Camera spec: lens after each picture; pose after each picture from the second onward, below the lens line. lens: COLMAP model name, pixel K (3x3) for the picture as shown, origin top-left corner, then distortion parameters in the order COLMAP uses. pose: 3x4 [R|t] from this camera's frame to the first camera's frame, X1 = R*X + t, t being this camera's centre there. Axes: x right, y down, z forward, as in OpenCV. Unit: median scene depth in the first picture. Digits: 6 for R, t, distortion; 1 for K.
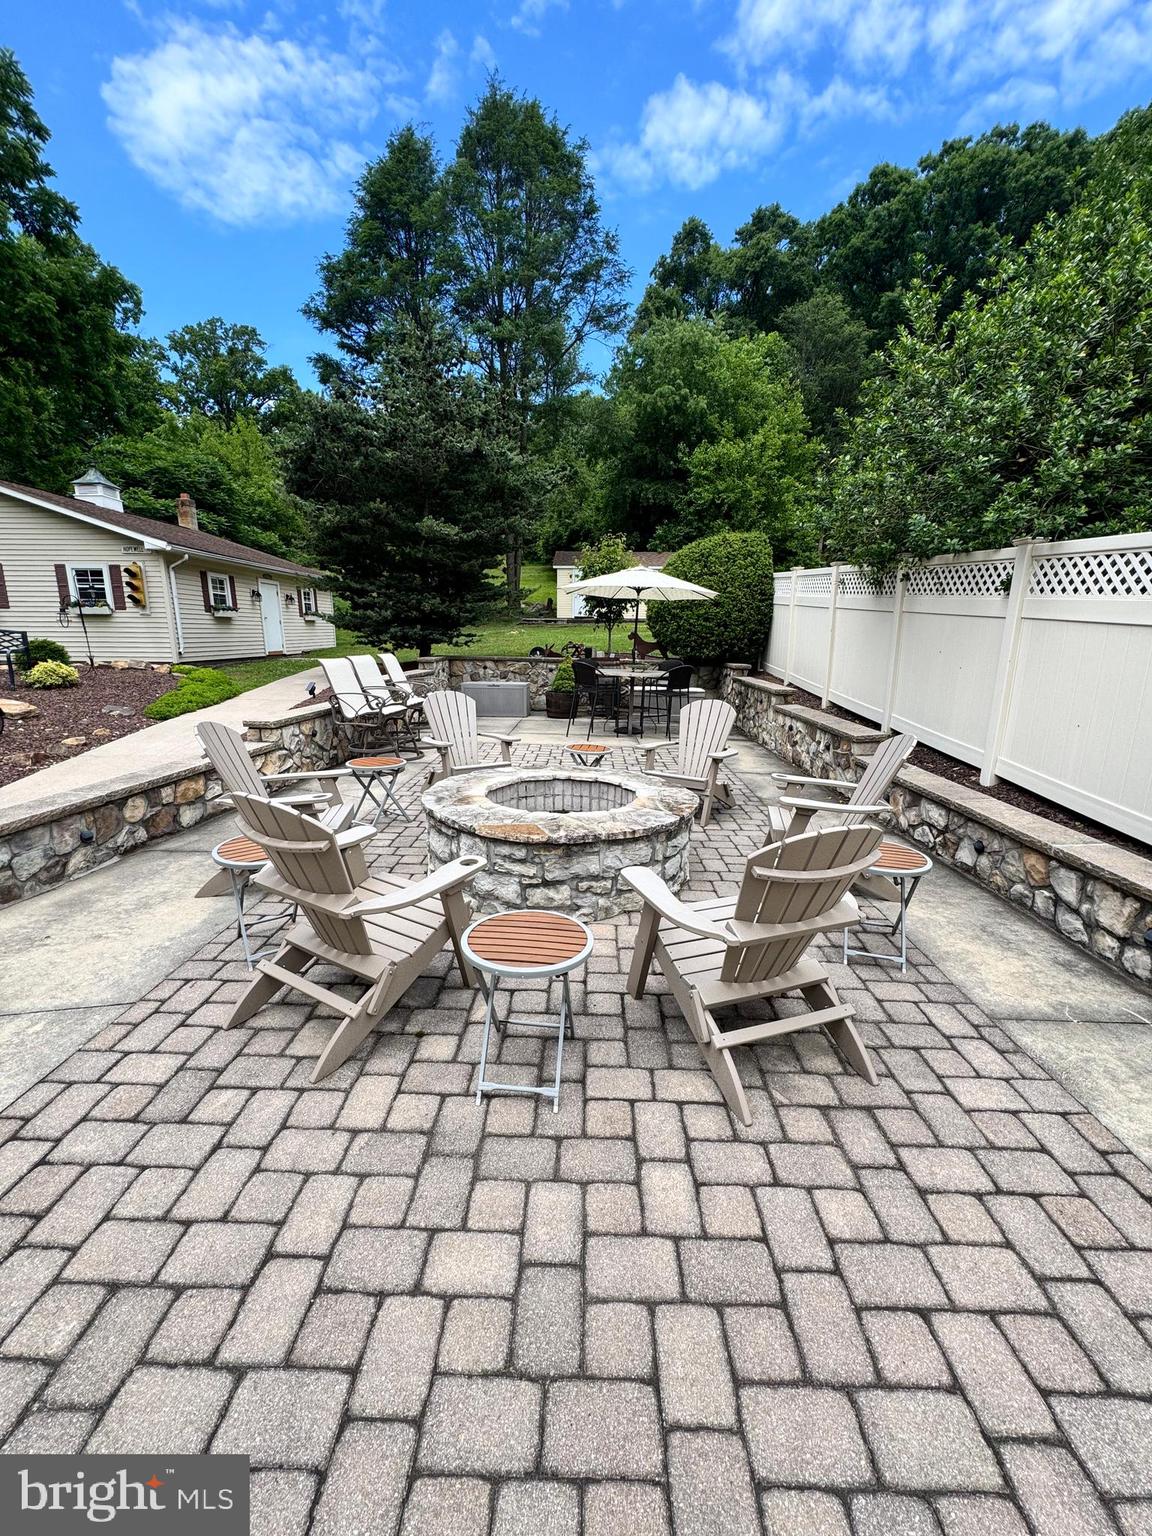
lens RADIAL K [[612.6, 0, 580.1], [0, 612.6, 769.6], [0, 0, 1]] dist [-0.001828, -0.000452]
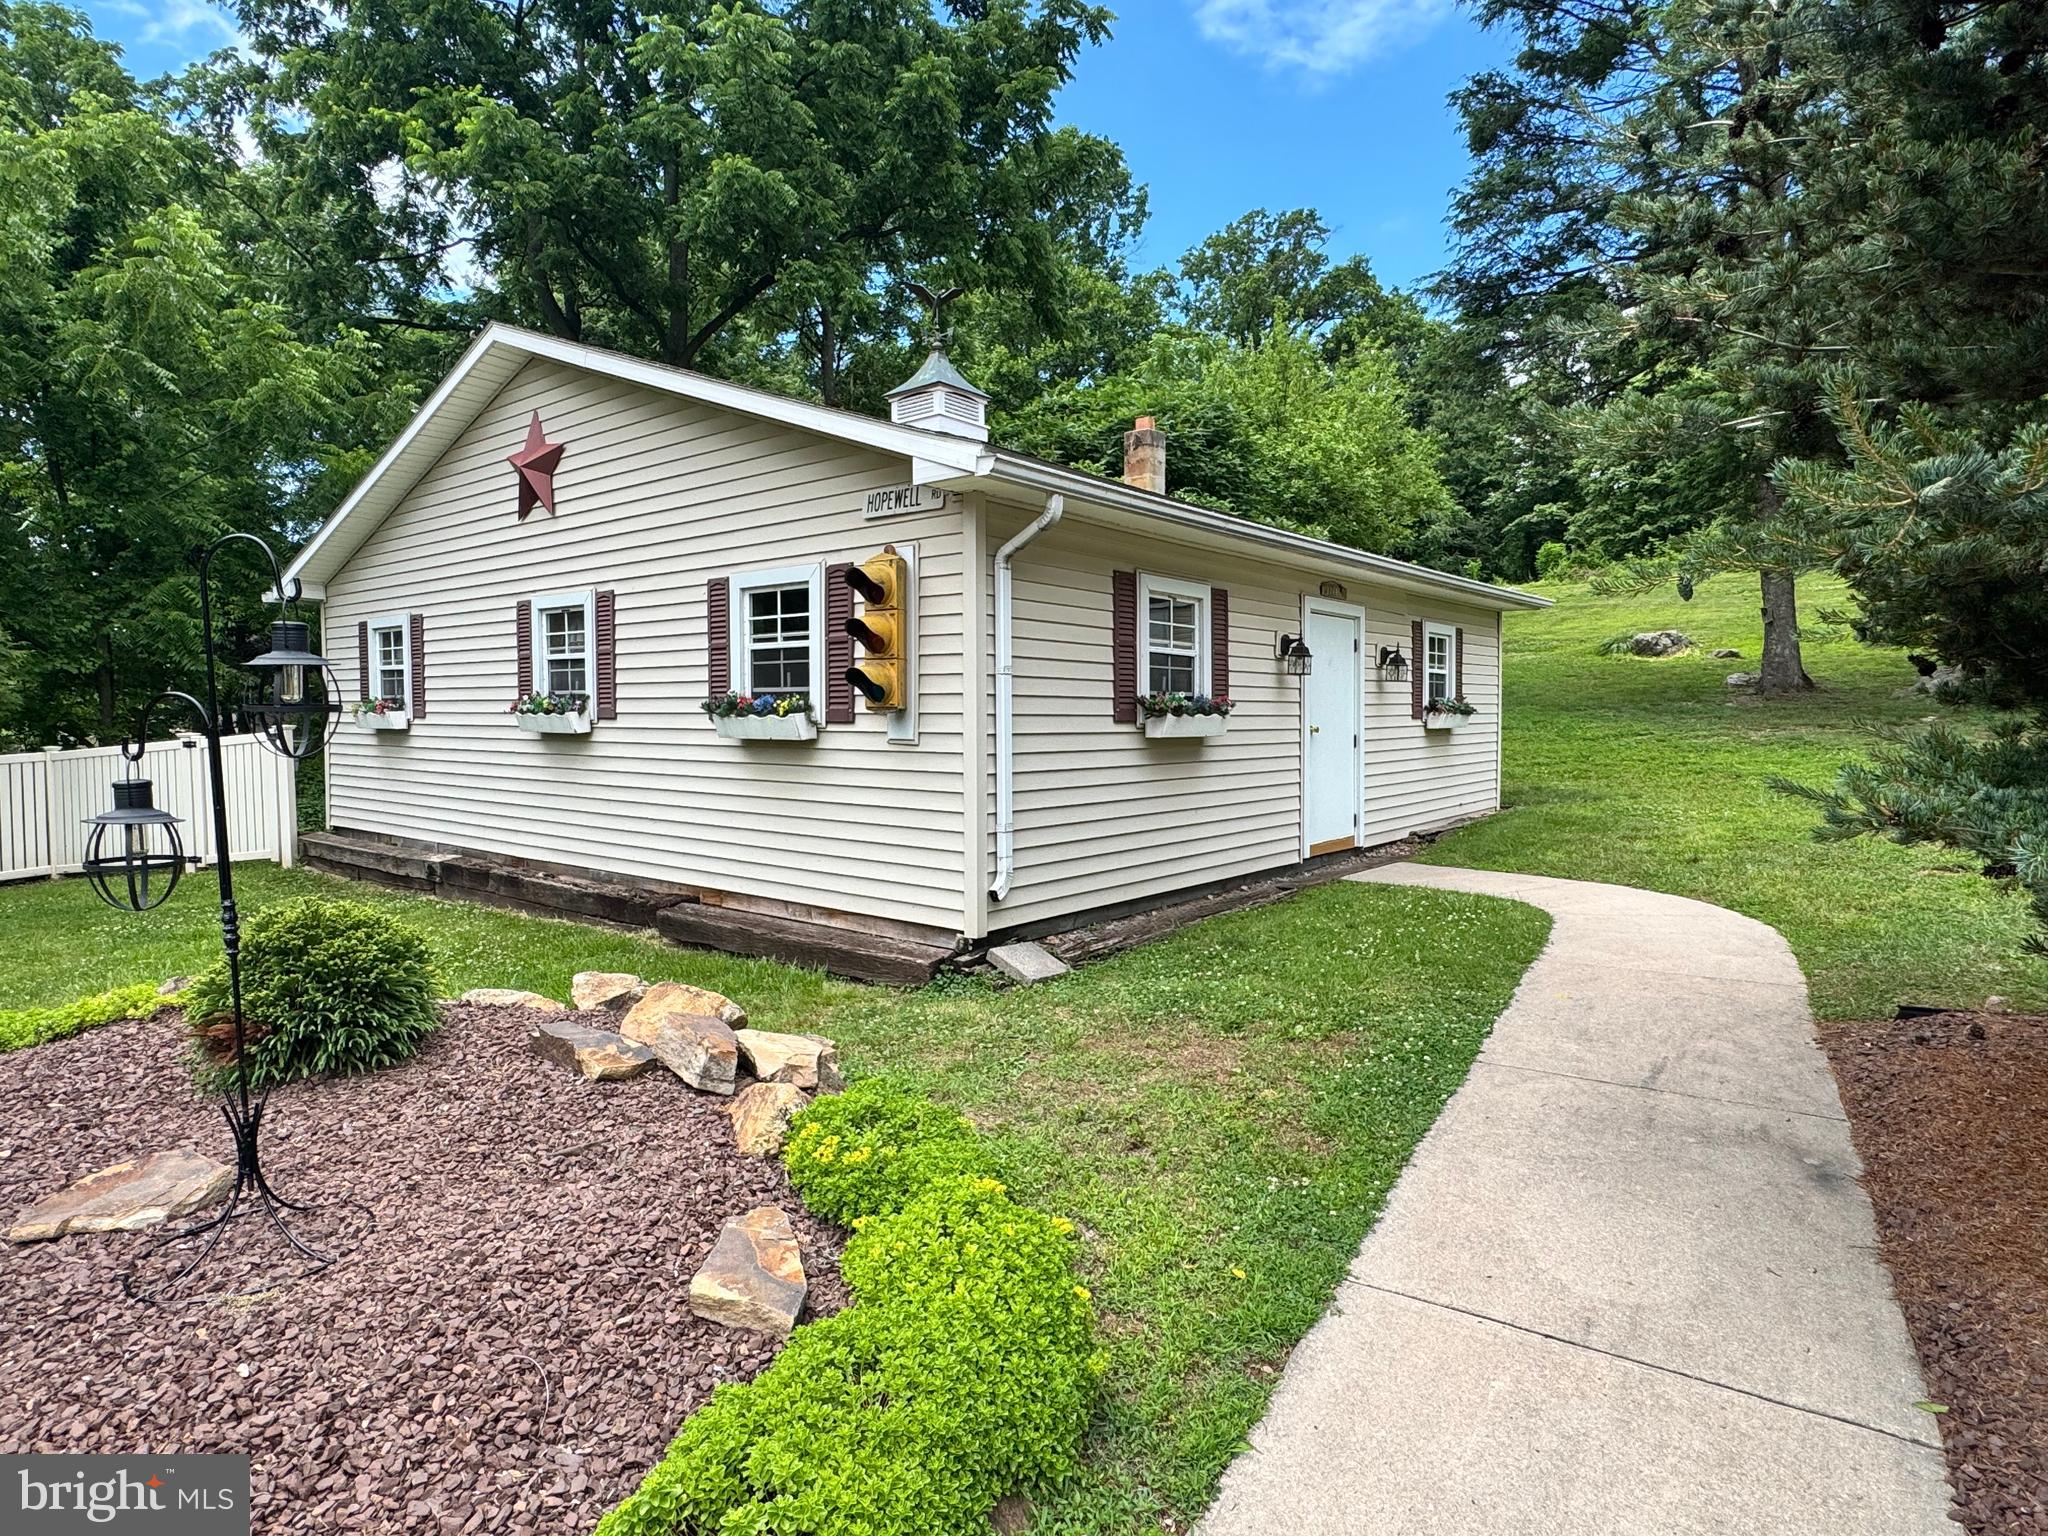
lens RADIAL K [[1122.3, 0, 1024.4], [0, 1122.3, 774.1], [0, 0, 1]] dist [-0.001554, 0.000480]
pose [[0.776050, 0.025615, -0.630152, -0.300157], [-0.131123, 0.983894, -0.121487, -0.152355], [0.616890, 0.176907, 0.766909, 0.540937]]
